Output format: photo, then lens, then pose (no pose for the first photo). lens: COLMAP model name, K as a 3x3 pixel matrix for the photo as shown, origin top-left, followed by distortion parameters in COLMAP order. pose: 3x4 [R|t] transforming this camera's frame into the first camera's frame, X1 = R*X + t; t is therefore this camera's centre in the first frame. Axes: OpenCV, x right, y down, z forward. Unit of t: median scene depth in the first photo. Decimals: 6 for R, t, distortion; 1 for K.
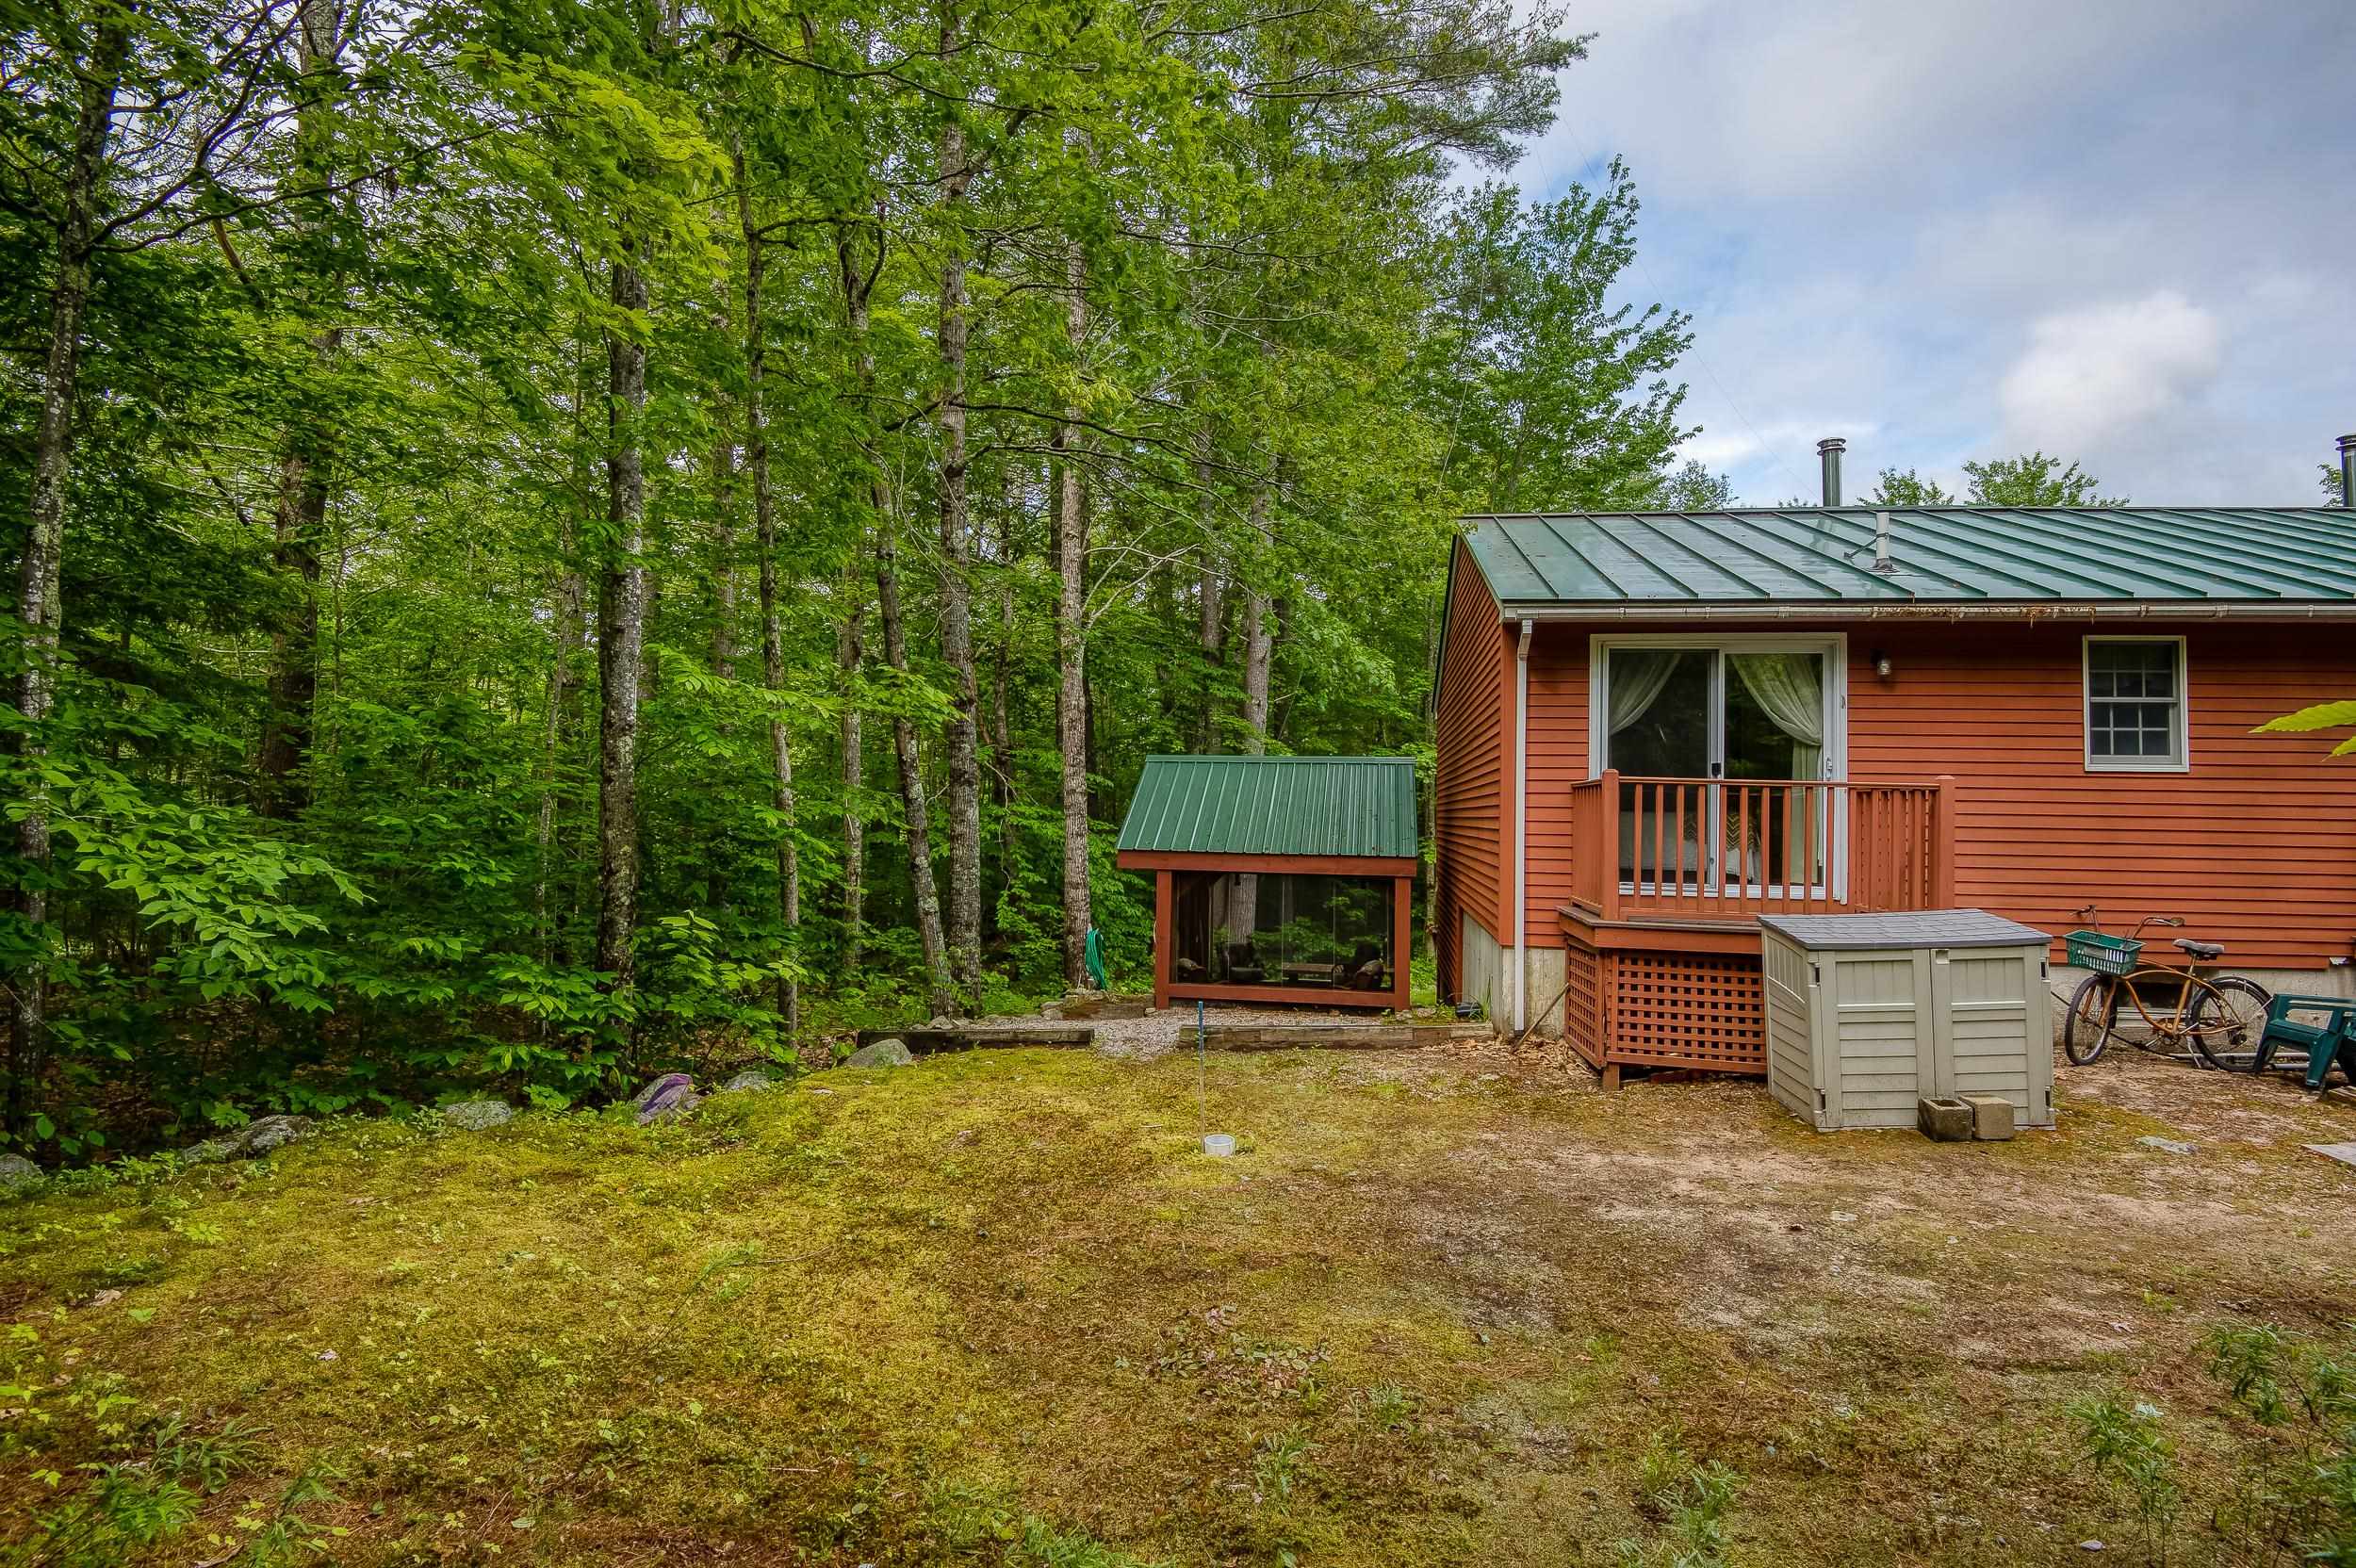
lens RADIAL K [[1073.7, 0, 1178.0], [0, 1073.7, 784.0], [0, 0, 1]] dist [-0.013028, -0.014088]
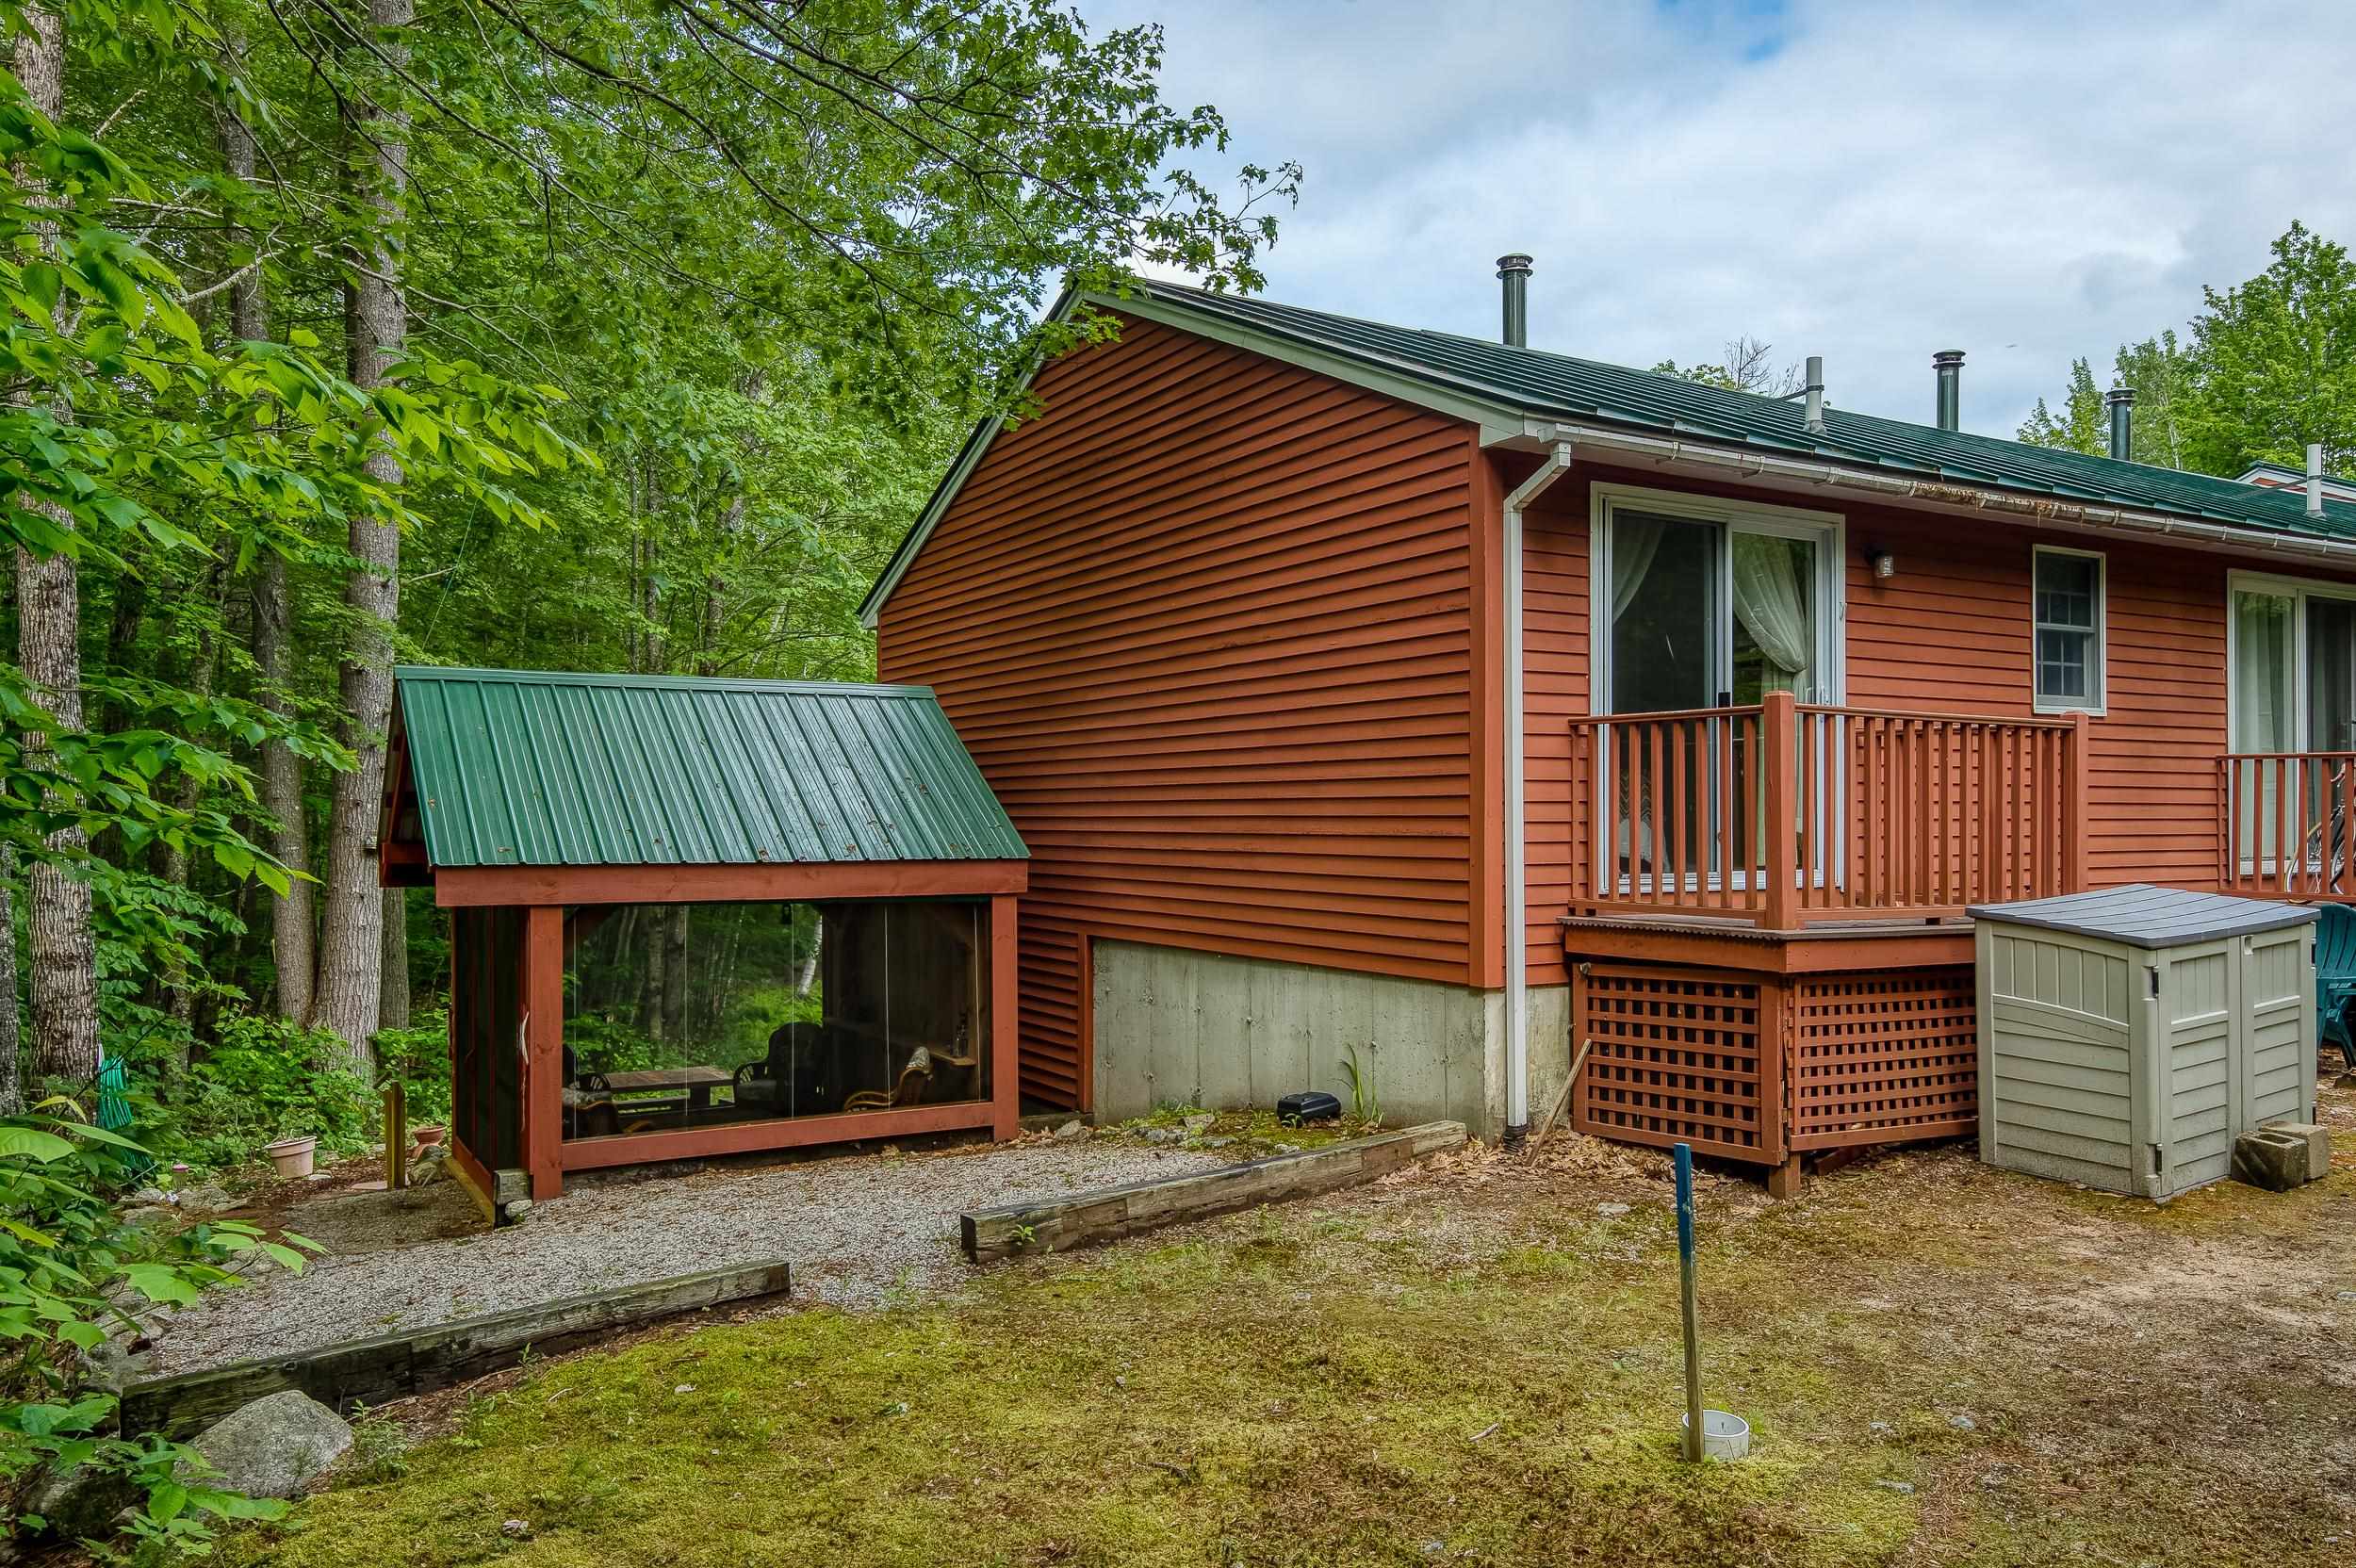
lens RADIAL K [[1684.6, 0, 1178.0], [0, 1684.6, 784.0], [0, 0, 1]] dist [0.033445, 0.003774]
pose [[0.764884, -0.006608, 0.644134, -0.477848], [-0.003226, 0.999896, 0.014088, 0.025997], [-0.644160, -0.012854, 0.764783, 0.427742]]
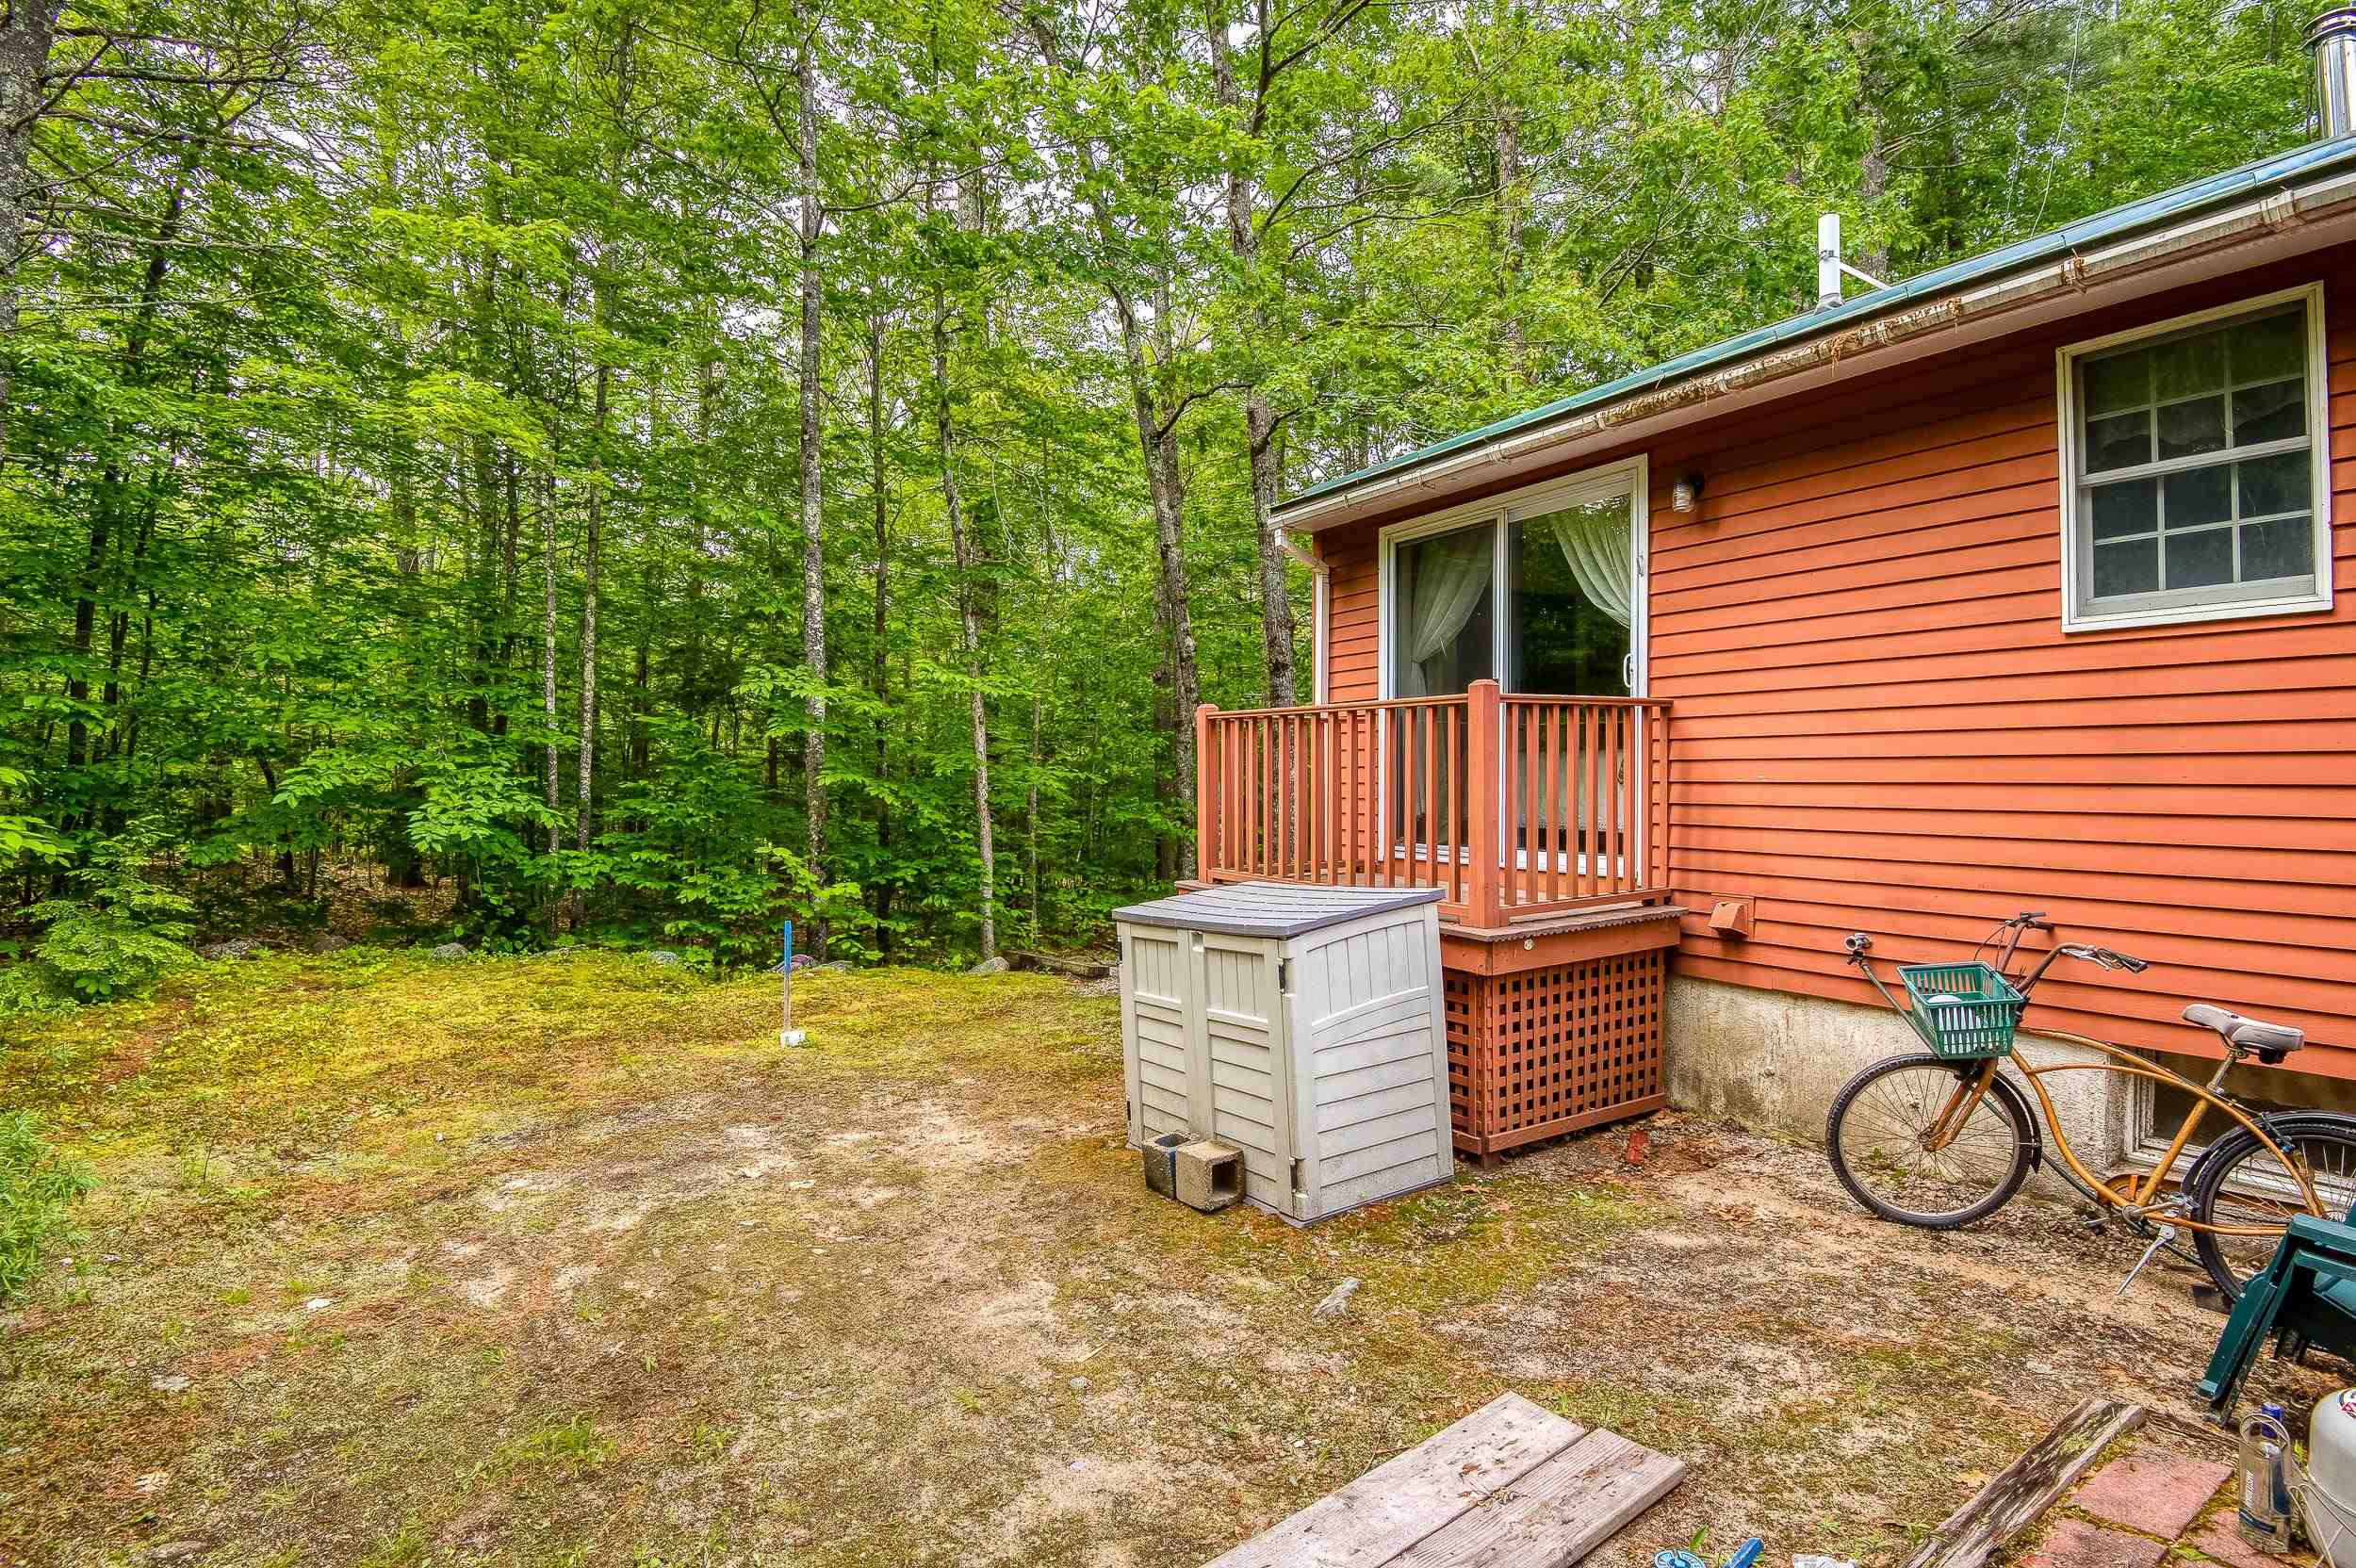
lens RADIAL K [[1073.7, 0, 1178.0], [0, 1073.7, 784.0], [0, 0, 1]] dist [-0.013028, -0.014088]
pose [[0.670651, -0.013957, -0.741641, 0.943040], [0.036504, 0.999233, 0.014206, 0.034014], [0.740874, -0.036600, 0.670646, 0.383264]]
